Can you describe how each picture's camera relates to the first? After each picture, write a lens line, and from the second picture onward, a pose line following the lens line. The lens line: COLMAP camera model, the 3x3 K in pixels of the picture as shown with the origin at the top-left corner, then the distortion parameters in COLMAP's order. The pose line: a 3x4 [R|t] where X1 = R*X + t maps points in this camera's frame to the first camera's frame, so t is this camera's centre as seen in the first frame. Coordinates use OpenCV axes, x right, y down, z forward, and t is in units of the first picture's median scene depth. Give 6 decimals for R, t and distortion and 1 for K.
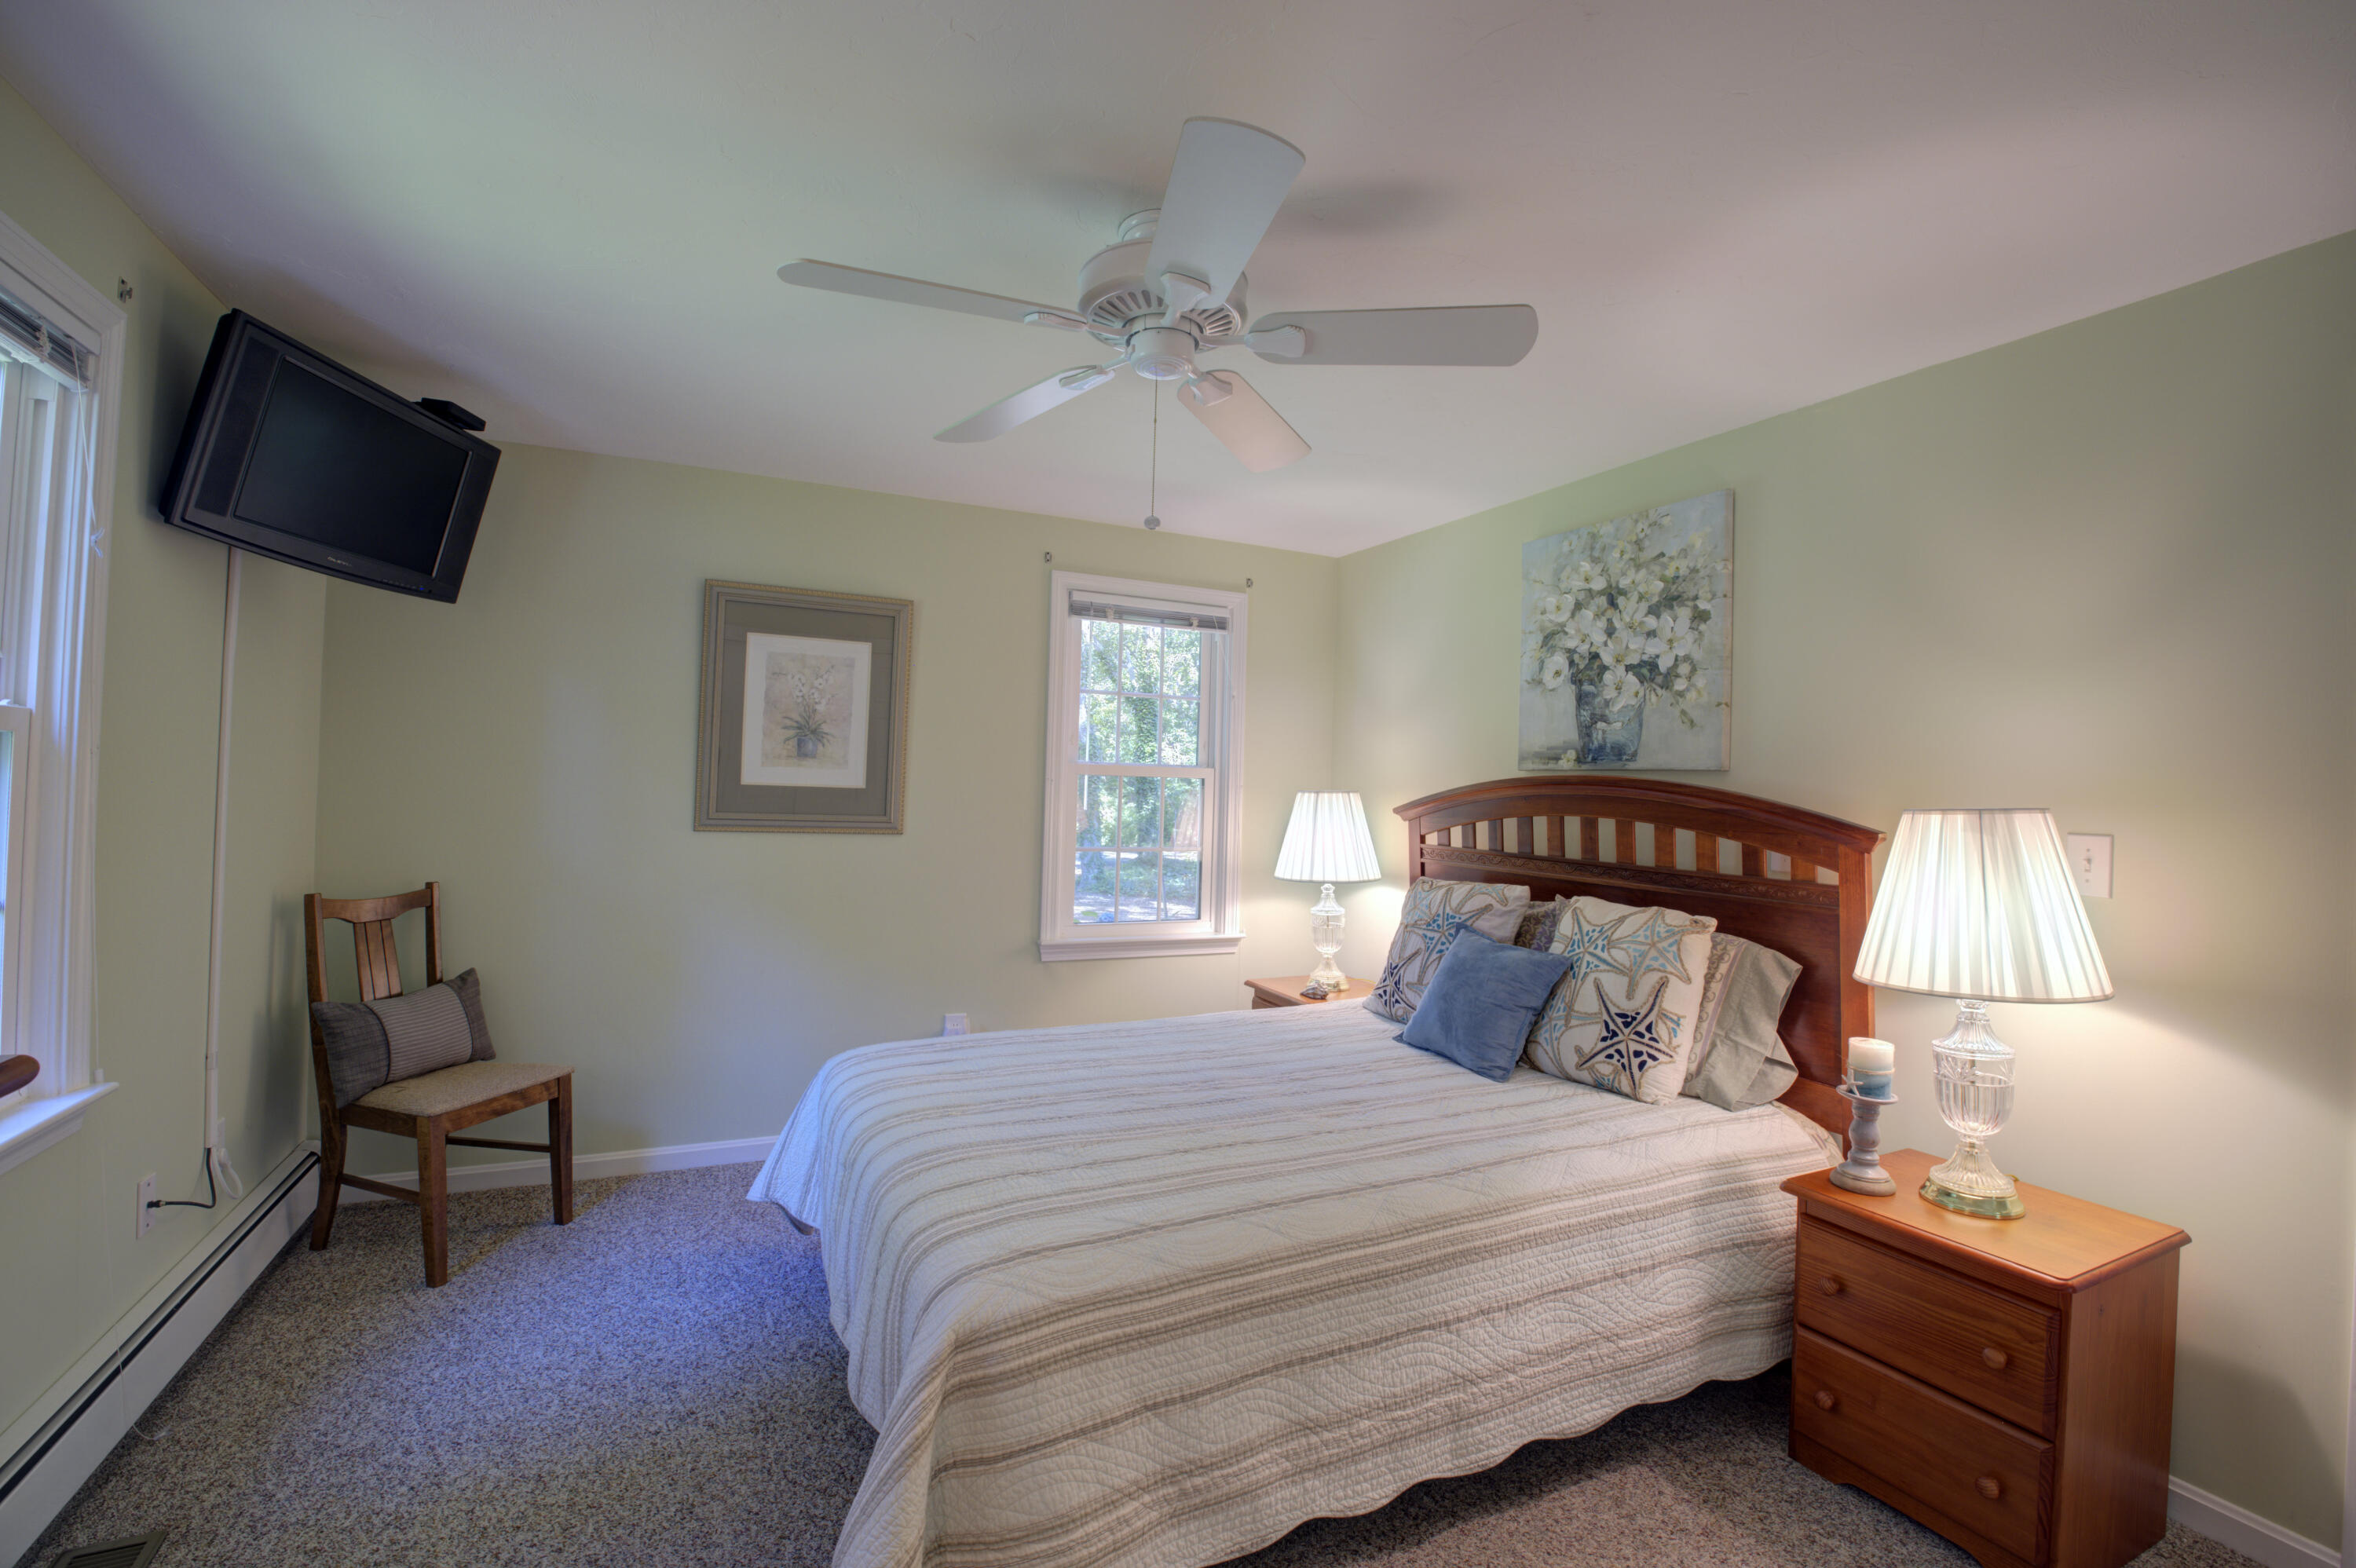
lens RADIAL K [[1033.9, 0, 1174.9], [0, 1033.9, 775.4], [0, 0, 1]] dist [-0.031149, -0.002534]
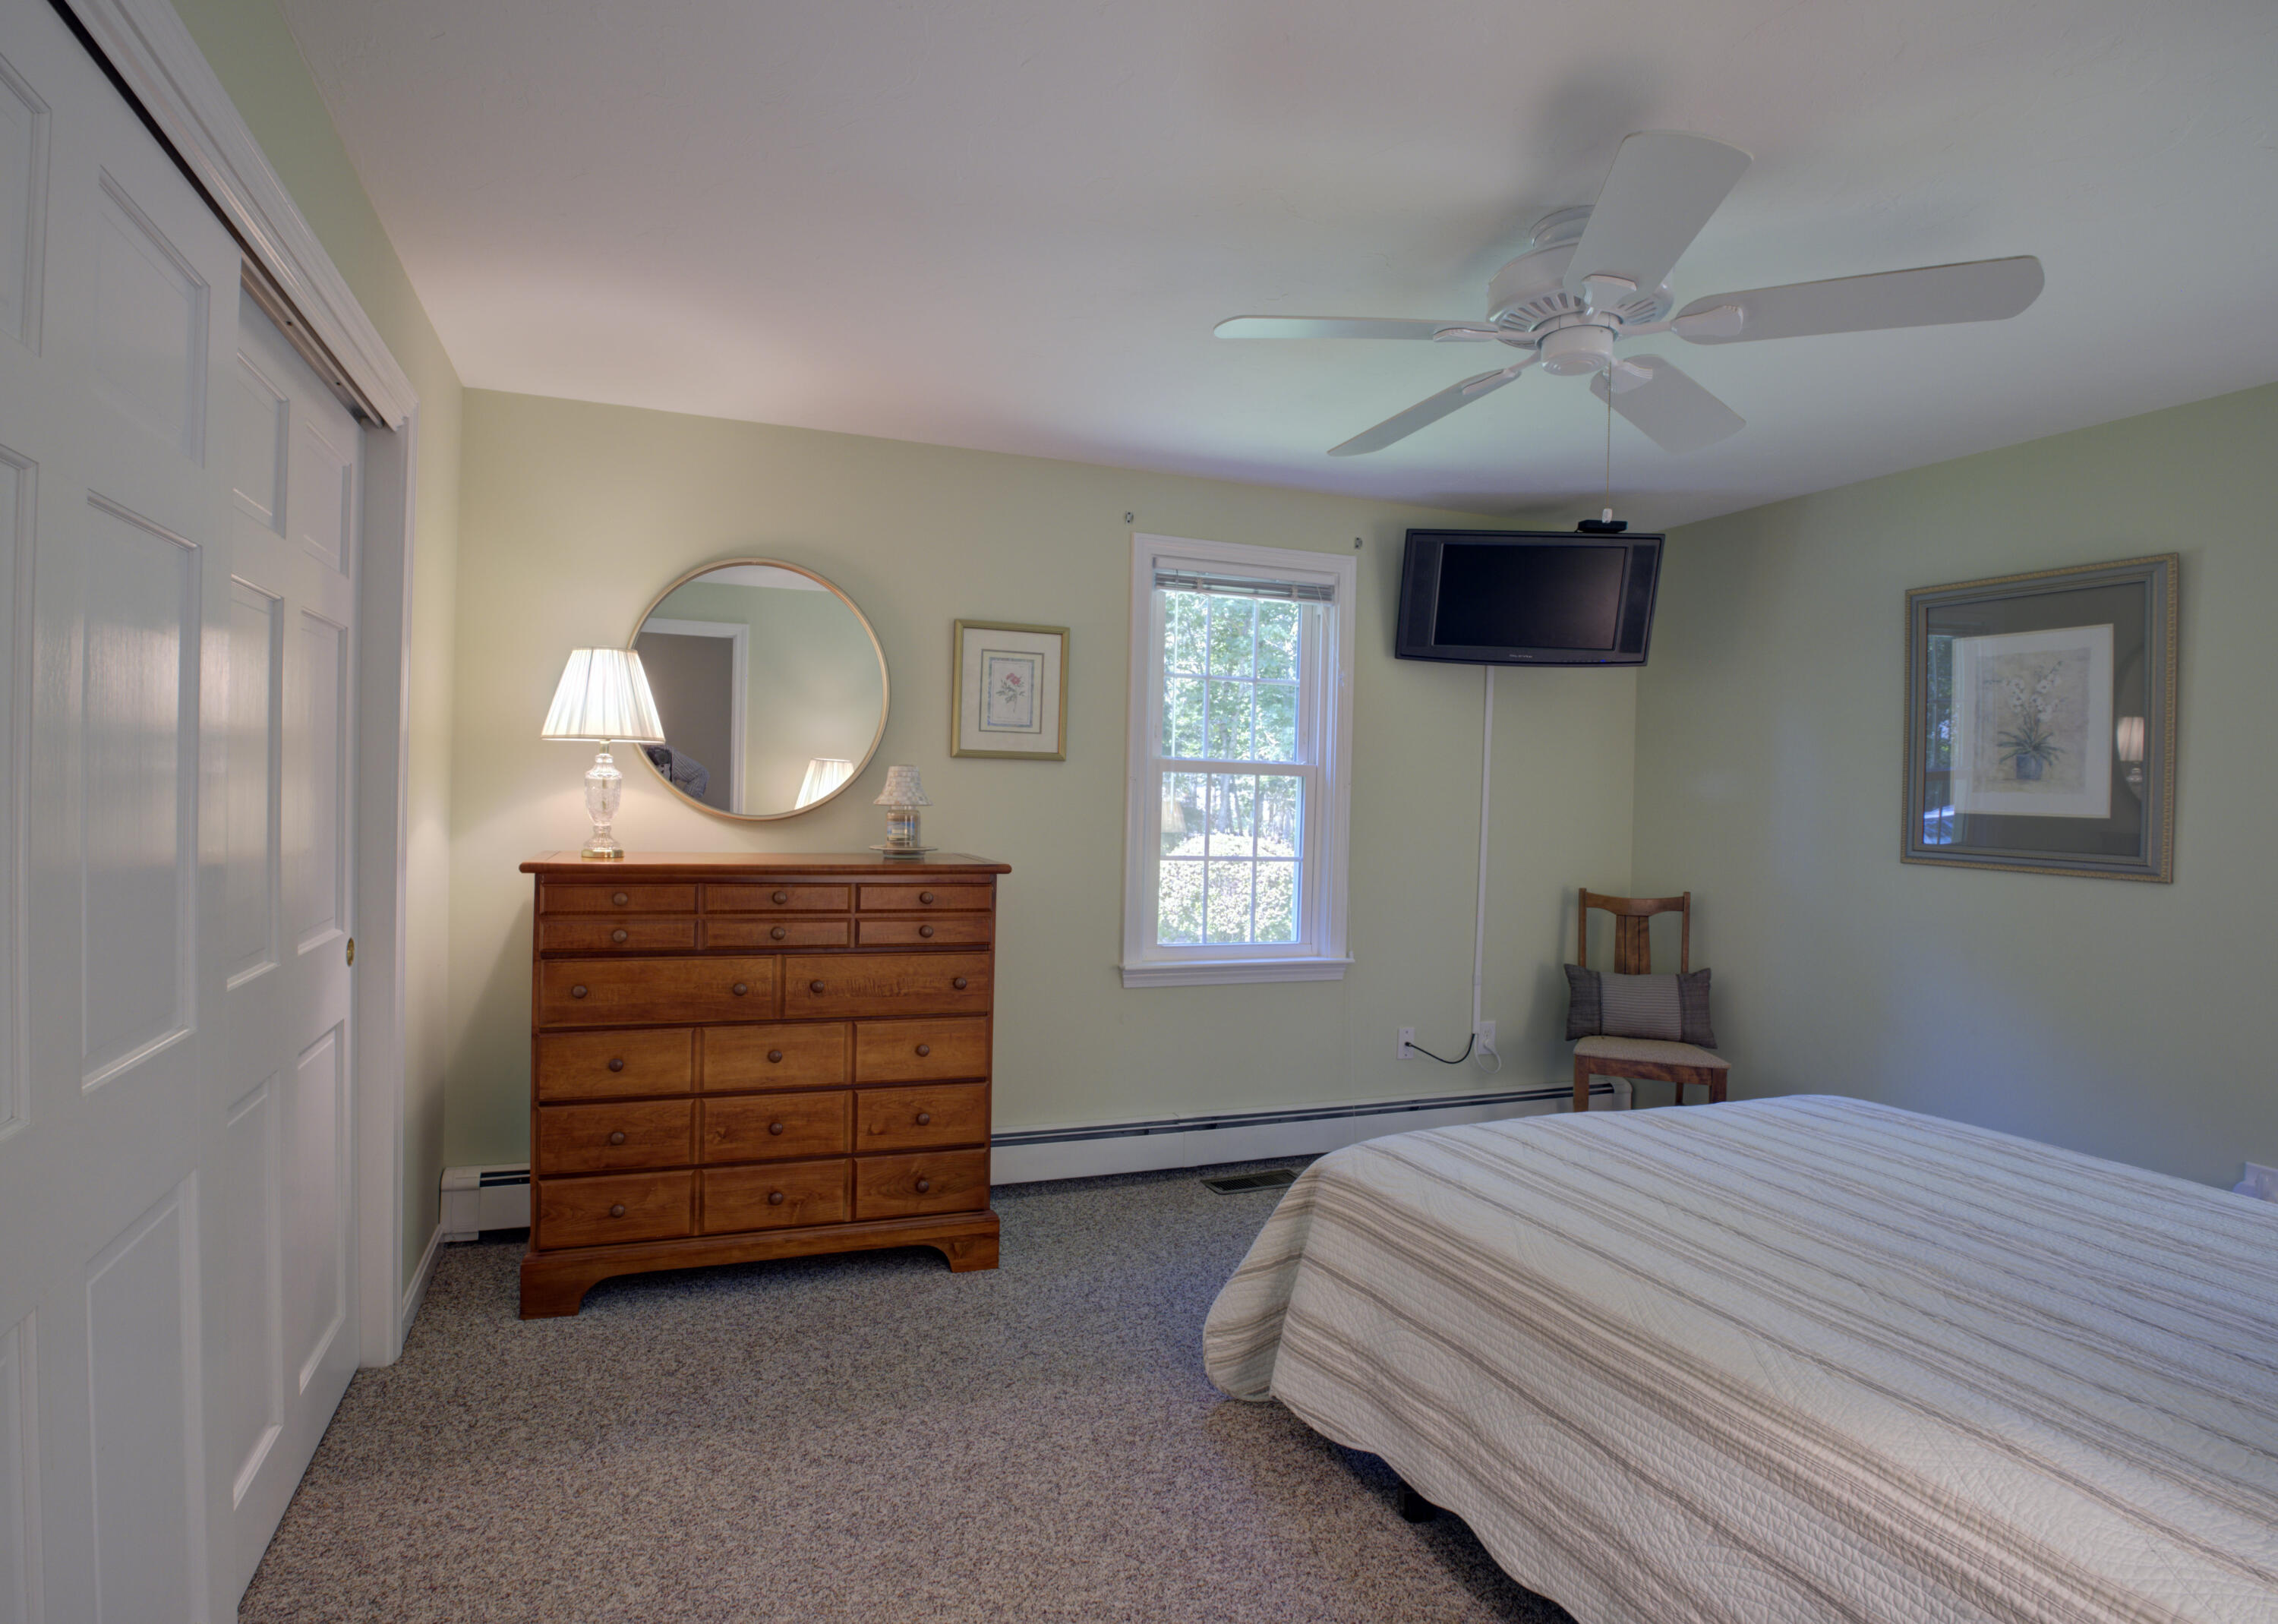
lens RADIAL K [[1253.4, 0, 1129.6], [0, 1253.4, 807.6], [0, 0, 1]] dist [-0.005838, -0.002076]
pose [[-0.081494, -0.015034, -0.996560, 1.072658], [-0.011378, 0.999835, -0.014153, 0.041804], [0.996609, 0.010186, -0.081652, 0.589087]]
